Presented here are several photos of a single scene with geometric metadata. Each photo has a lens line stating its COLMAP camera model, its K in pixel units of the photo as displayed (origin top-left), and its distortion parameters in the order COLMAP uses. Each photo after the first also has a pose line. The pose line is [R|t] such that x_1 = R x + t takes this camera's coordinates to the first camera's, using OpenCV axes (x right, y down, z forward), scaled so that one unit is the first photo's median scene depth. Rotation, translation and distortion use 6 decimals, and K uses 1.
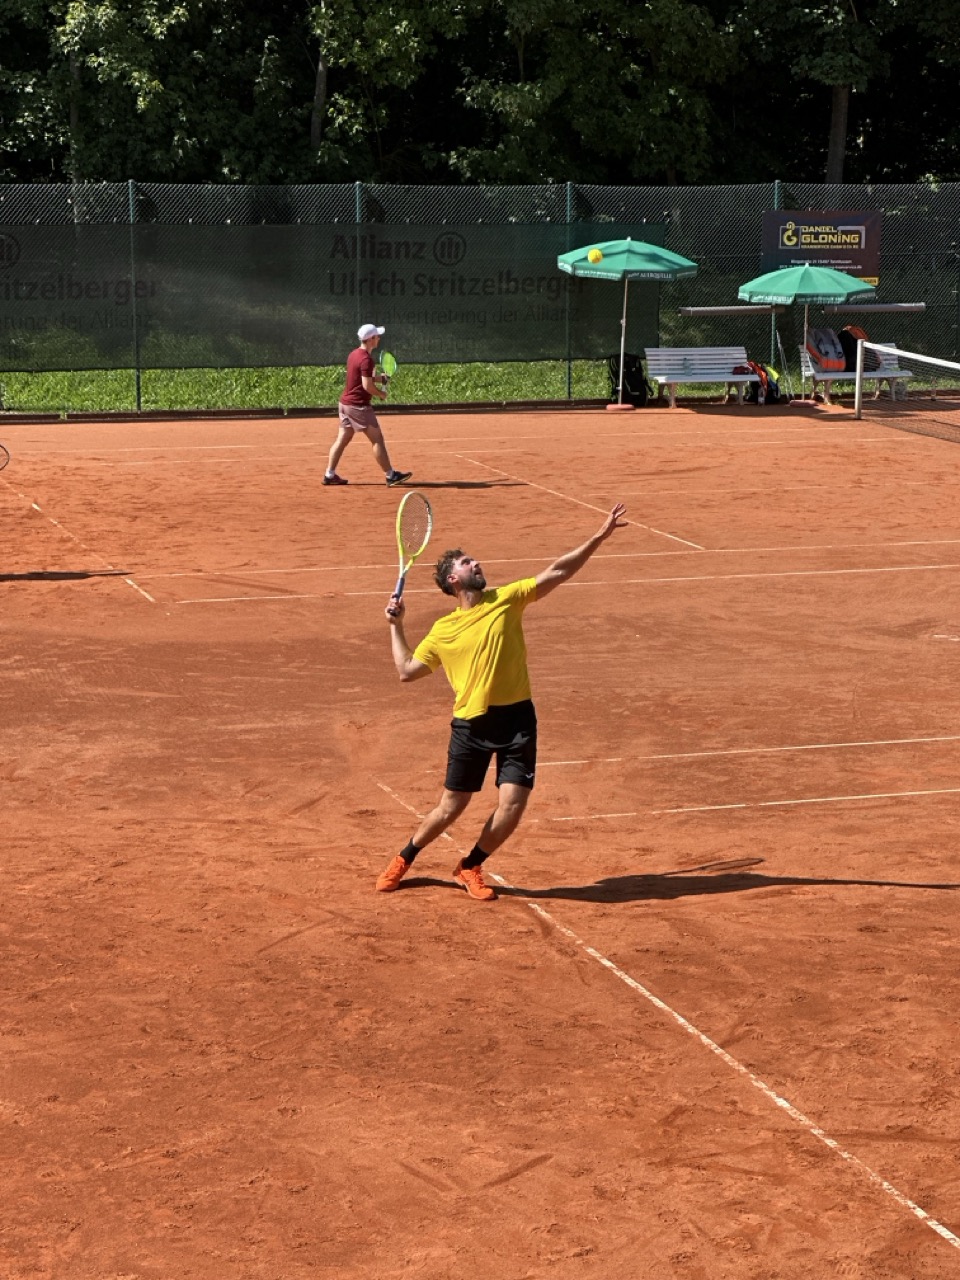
lens RADIAL K [[2853.1, 0, 479.9], [0, 2853.1, 638.6], [0, 0, 1]] dist [0.139288, 0.000000]
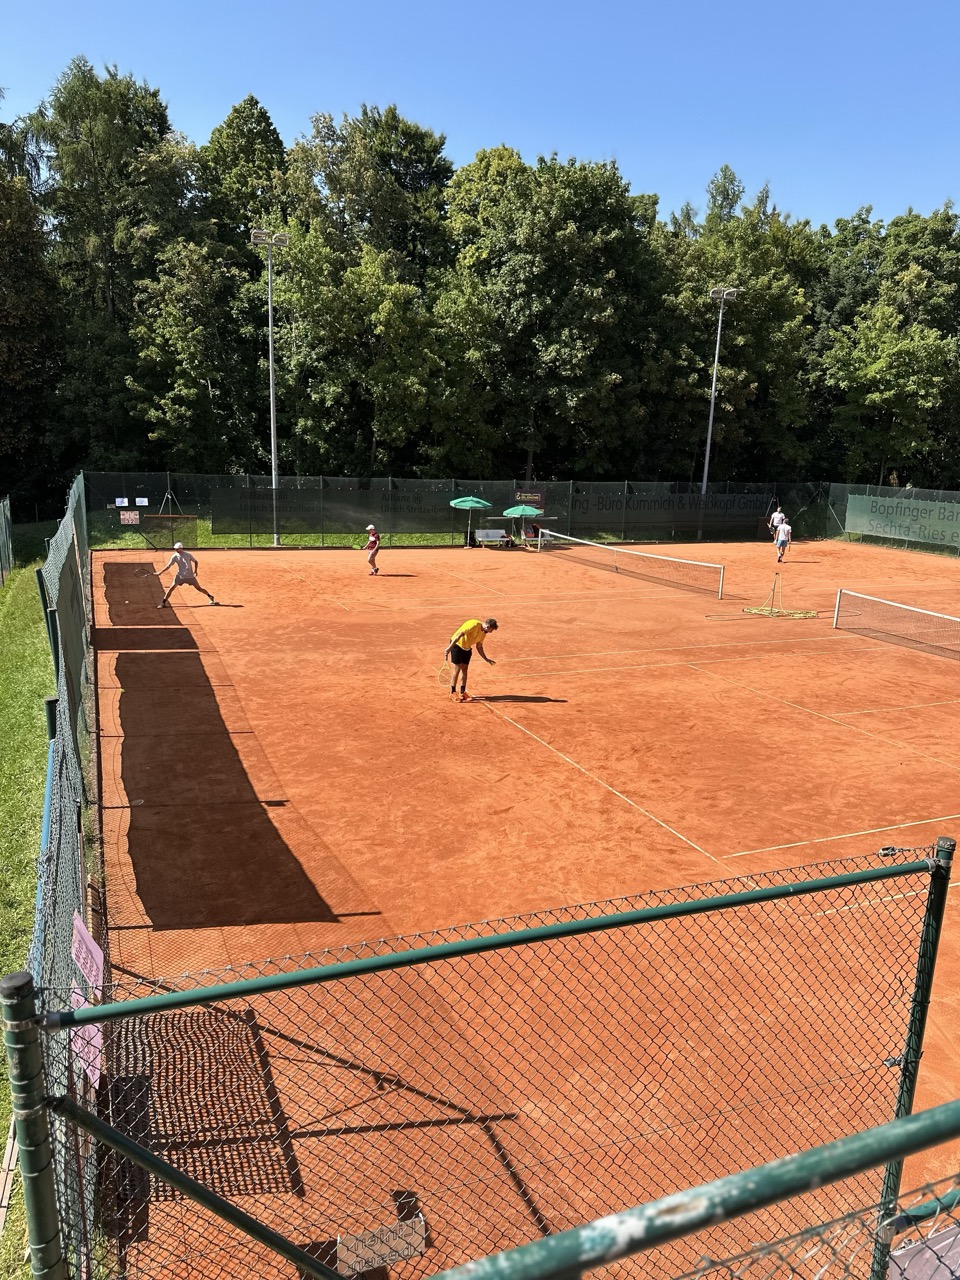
lens RADIAL K [[897.3, 0, 479.3], [0, 897.3, 645.3], [0, 0, 1]] dist [0.051127, -0.088339]
pose [[0.995578, 0.008357, 0.093565, -0.074514], [-0.012036, 0.999174, 0.038823, -0.018333], [-0.093163, -0.039777, 0.994856, -0.087013]]
